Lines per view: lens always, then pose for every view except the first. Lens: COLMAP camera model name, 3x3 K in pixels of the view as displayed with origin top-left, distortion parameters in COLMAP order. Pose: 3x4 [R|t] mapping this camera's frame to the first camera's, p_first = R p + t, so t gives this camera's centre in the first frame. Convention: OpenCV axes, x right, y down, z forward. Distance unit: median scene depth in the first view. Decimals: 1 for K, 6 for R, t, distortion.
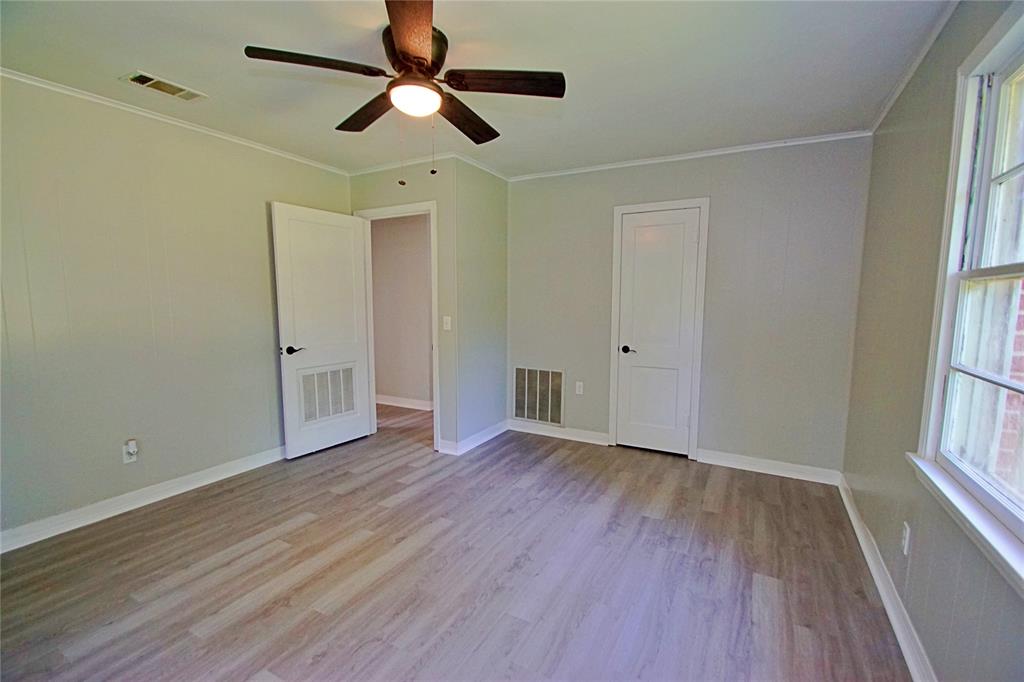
lens RADIAL K [[449.8, 0, 509.9], [0, 449.8, 349.9], [0, 0, 1]] dist [0.016478, -0.017746]
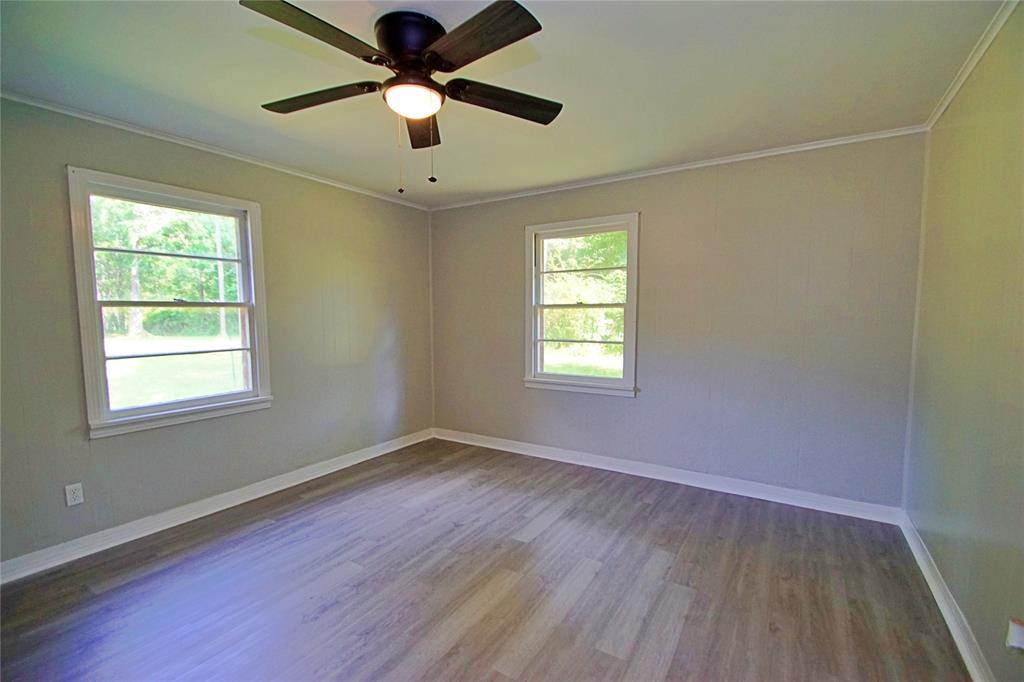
lens RADIAL K [[449.8, 0, 509.9], [0, 449.8, 349.9], [0, 0, 1]] dist [0.016478, -0.017746]
pose [[-0.998111, -0.005926, 0.061153, -0.436164], [0.006105, 0.980846, 0.194690, -0.226214], [-0.061135, 0.194695, -0.978957, 1.868656]]
